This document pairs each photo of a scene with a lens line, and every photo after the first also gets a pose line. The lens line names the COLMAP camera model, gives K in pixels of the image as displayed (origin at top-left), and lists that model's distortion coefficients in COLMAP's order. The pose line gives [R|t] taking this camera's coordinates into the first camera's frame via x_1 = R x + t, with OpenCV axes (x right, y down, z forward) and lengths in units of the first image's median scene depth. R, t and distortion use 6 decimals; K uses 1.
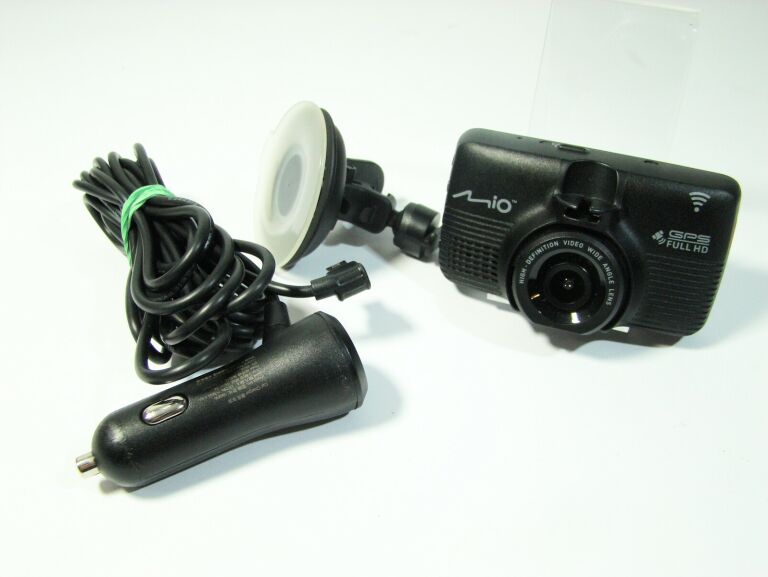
lens RADIAL K [[714.6, 0, 384.2], [0, 714.6, 288.8], [0, 0, 1]] dist [-0.152903, 0.000000]
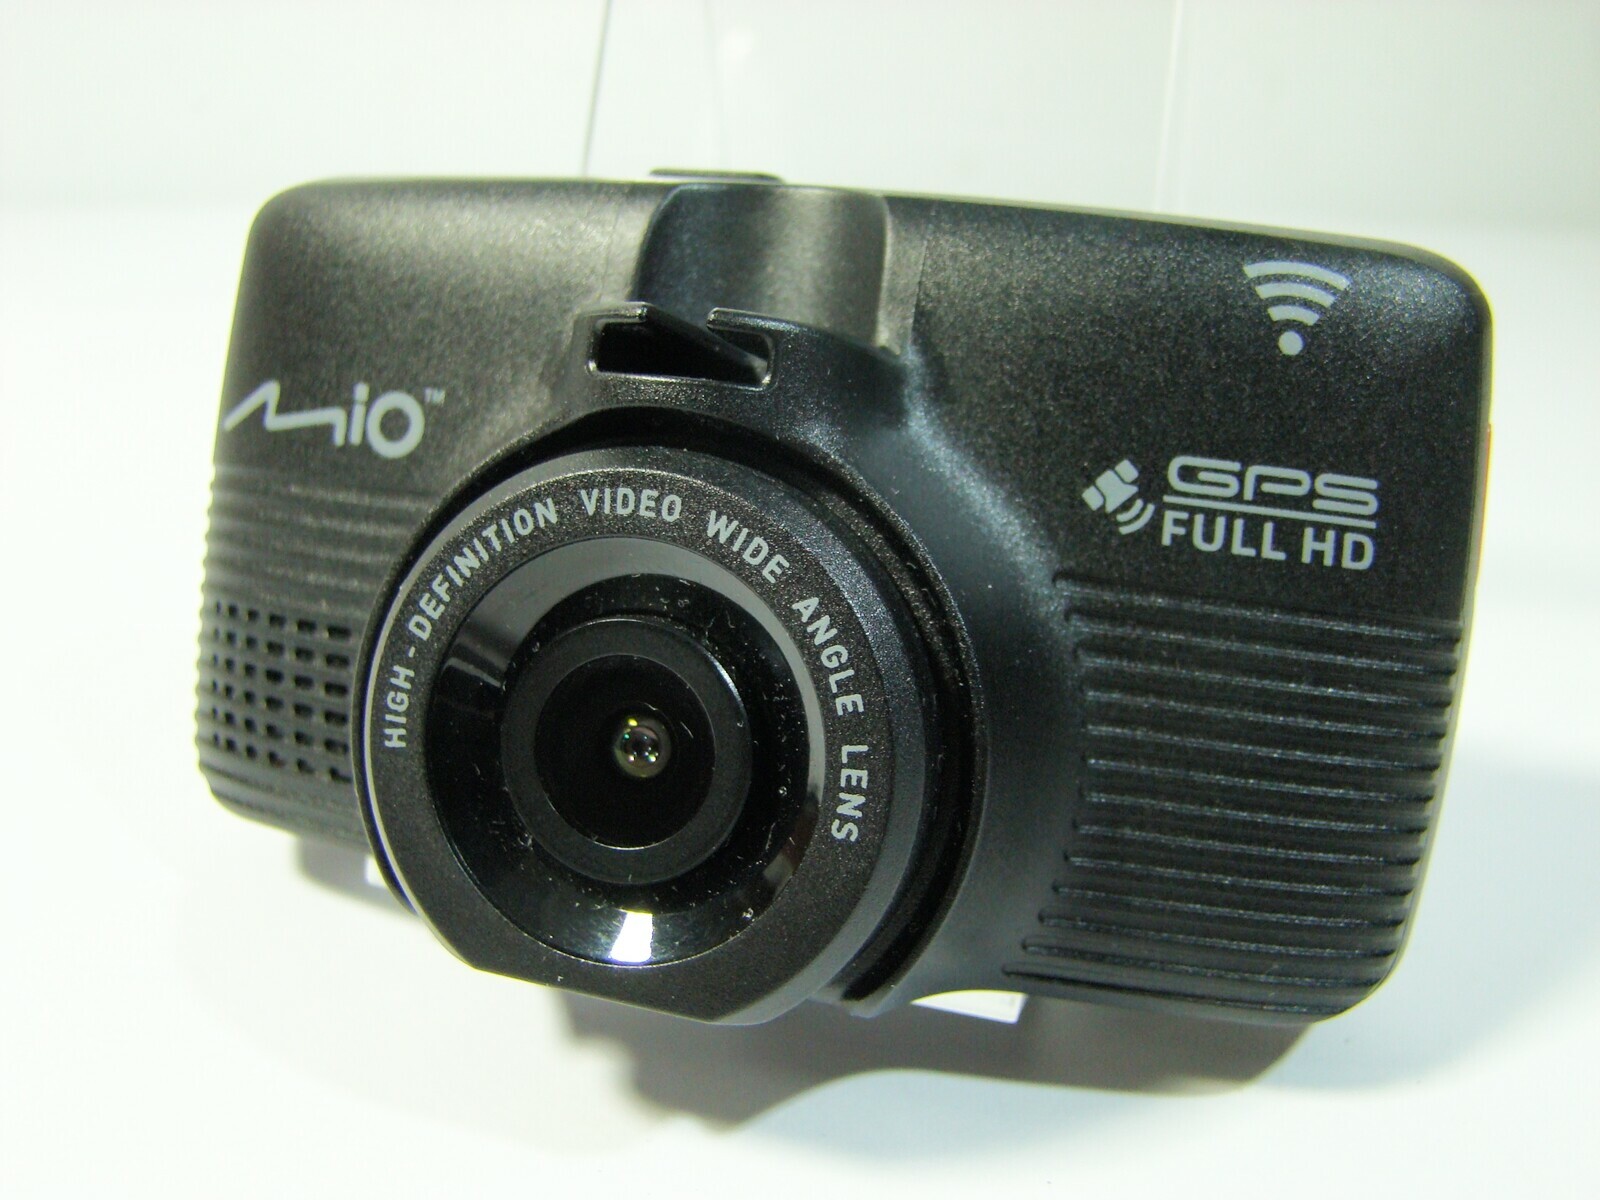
lens RADIAL K [[1488.8, 0, 801.0], [0, 1488.8, 596.8], [0, 0, 1]] dist [-0.152903, 0.000000]
pose [[0.995623, -0.003606, 0.093386, 0.269227], [0.029217, 0.961178, -0.274376, 0.063412], [-0.088771, 0.275904, 0.957077, 0.624504]]
